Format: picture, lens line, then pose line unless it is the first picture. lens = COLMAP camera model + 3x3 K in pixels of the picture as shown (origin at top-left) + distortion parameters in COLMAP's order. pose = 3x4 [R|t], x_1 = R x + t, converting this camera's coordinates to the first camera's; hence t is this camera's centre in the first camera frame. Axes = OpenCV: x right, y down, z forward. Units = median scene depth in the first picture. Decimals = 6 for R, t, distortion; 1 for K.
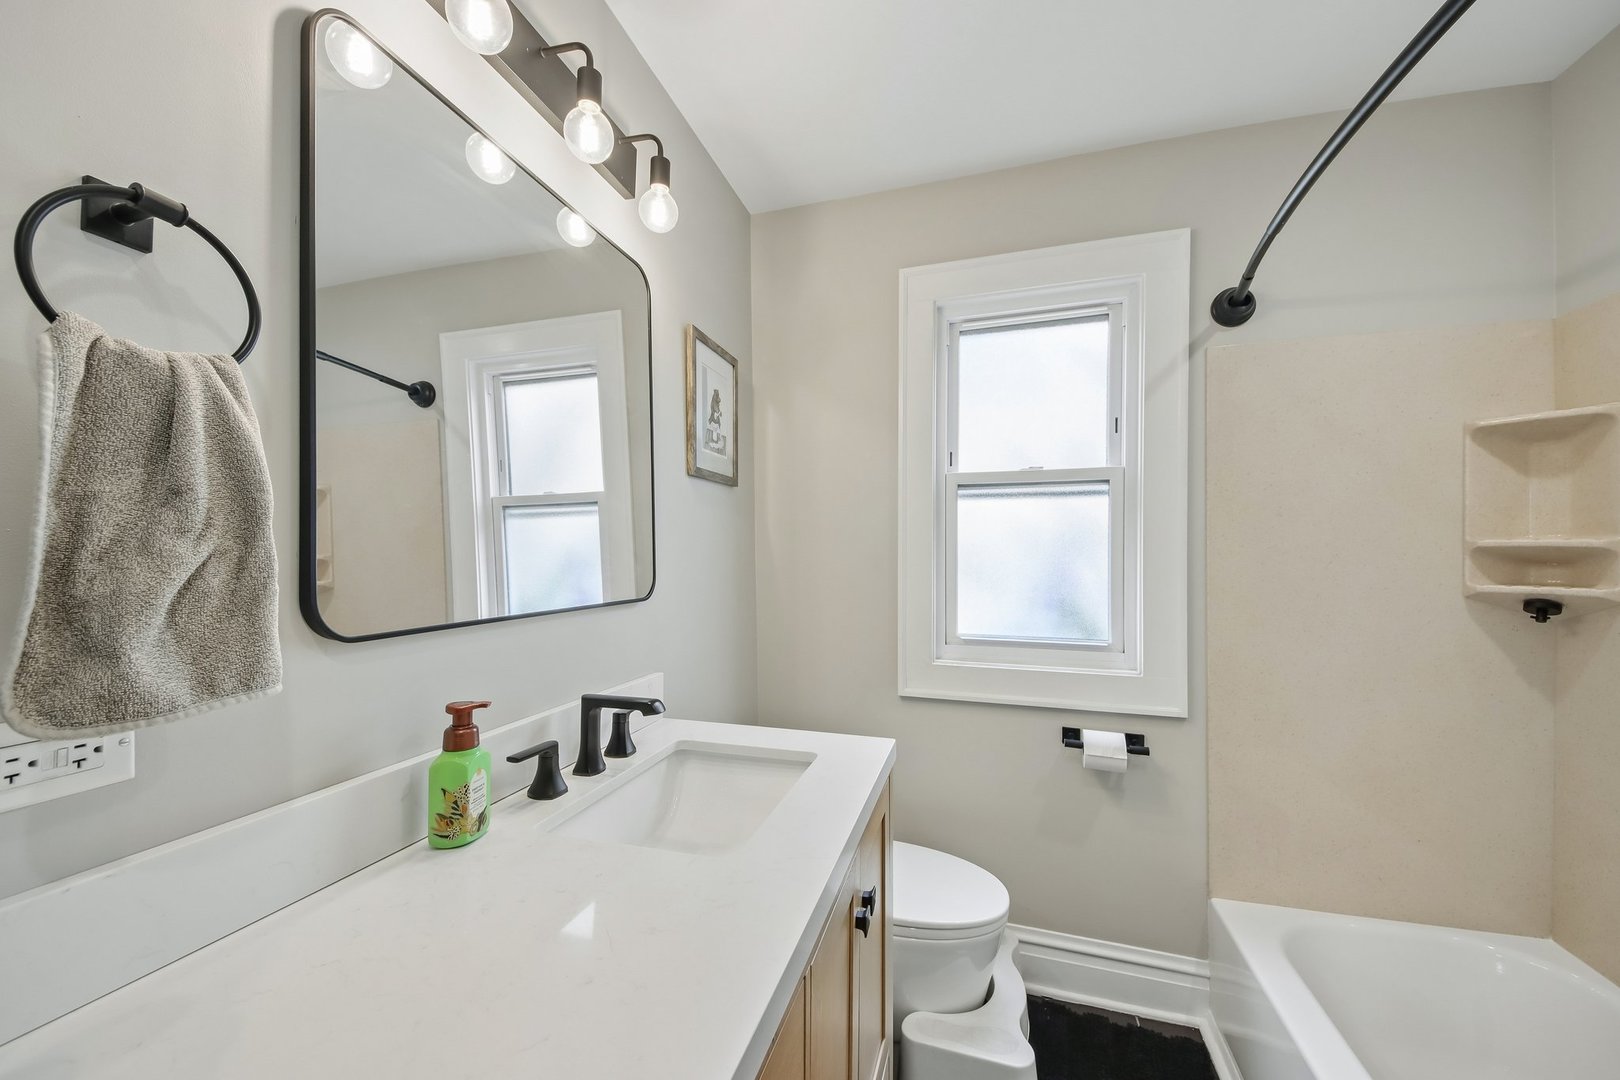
lens RADIAL K [[602.2, 0, 814.0], [0, 602.2, 553.3], [0, 0, 1]] dist [0.019061, -0.000772]
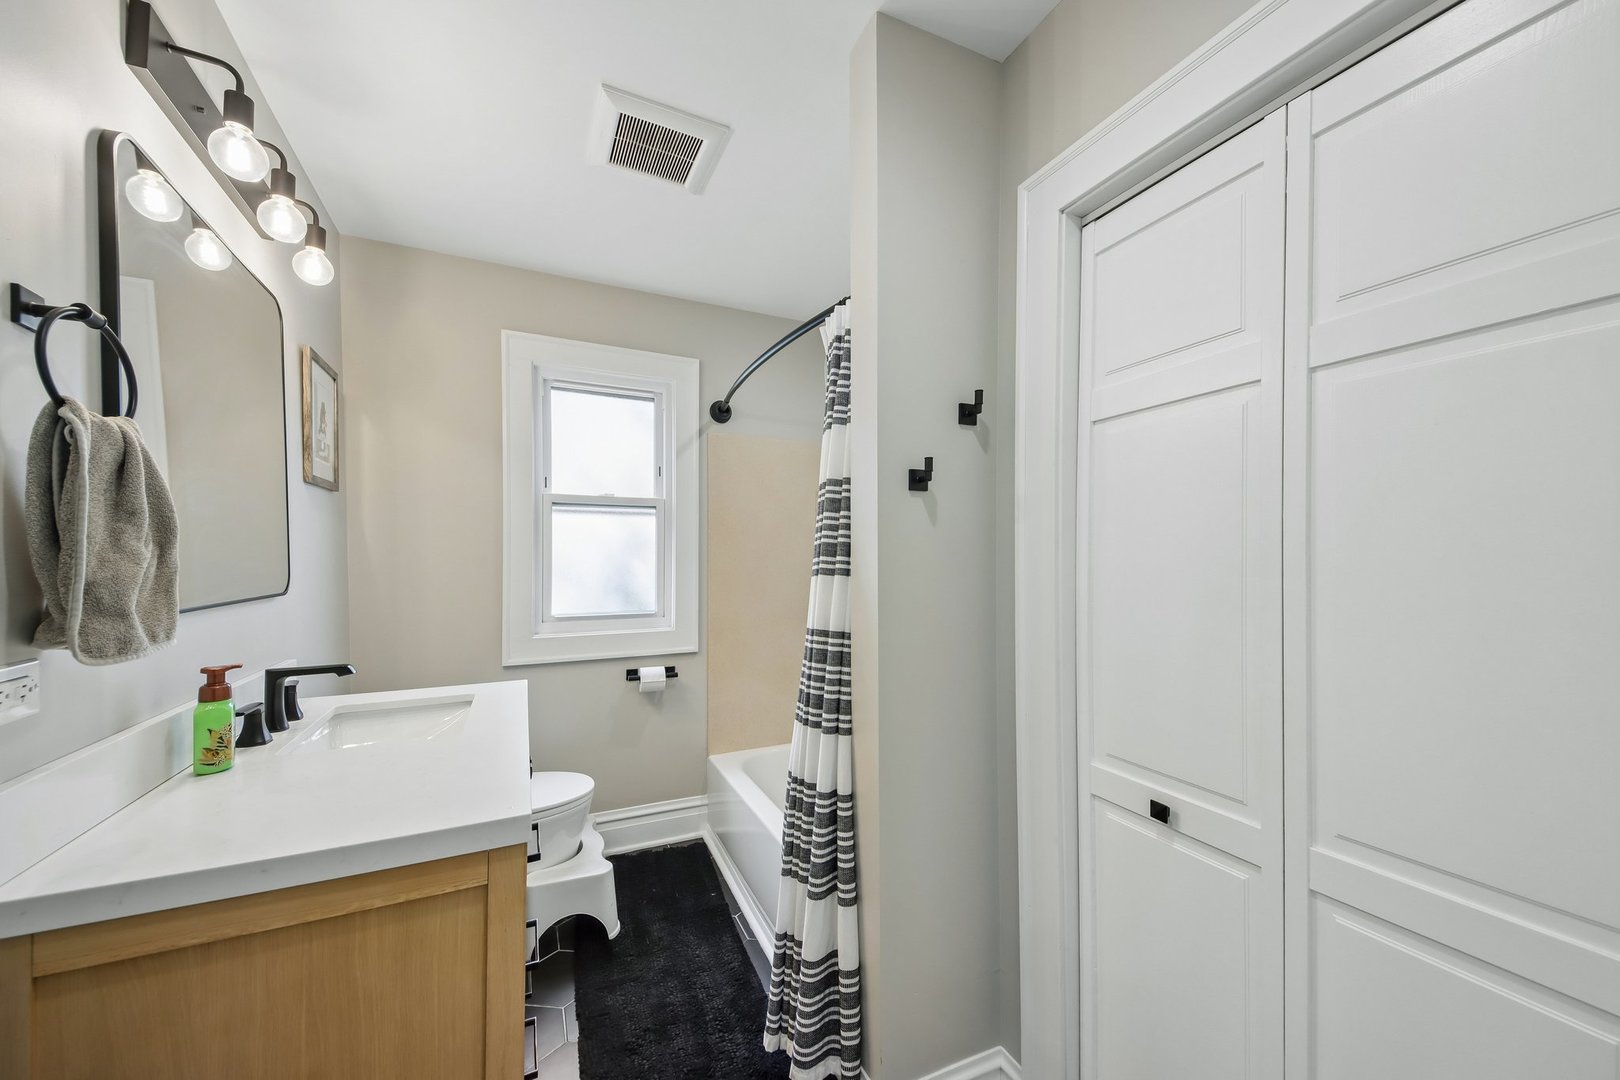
lens RADIAL K [[602.2, 0, 811.9], [0, 602.2, 550.9], [0, 0, 1]] dist [0.019061, -0.000772]
pose [[0.743189, 0.003874, 0.669070, -0.260542], [-0.000900, 0.999988, -0.004790, 0.000448], [-0.669081, 0.002958, 0.743184, -0.438016]]
